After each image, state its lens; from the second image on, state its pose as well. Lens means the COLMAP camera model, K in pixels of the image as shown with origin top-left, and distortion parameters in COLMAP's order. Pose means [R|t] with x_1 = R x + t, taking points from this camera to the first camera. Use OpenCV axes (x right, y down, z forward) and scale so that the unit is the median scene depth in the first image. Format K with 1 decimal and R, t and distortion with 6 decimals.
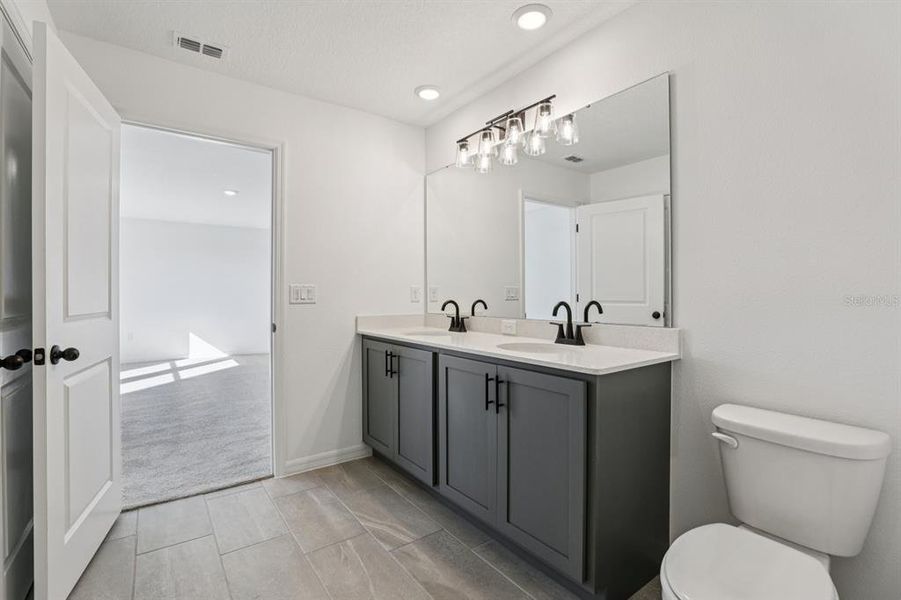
lens RADIAL K [[417.0, 0, 456.2], [0, 417.0, 296.8], [0, 0, 1]] dist [-0.002217, -0.000137]
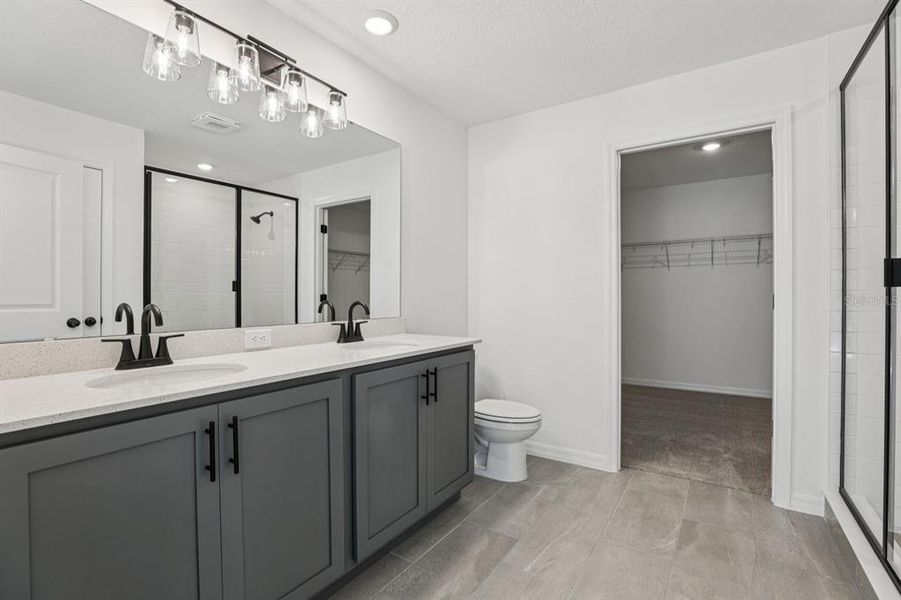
lens RADIAL K [[417.0, 0, 456.2], [0, 417.0, 296.8], [0, 0, 1]] dist [-0.002217, -0.000137]
pose [[-0.342037, 0.002485, 0.939683, -0.785673], [0.004260, 0.999990, -0.001094, 0.002580], [-0.939677, 0.003629, -0.342044, 1.088773]]
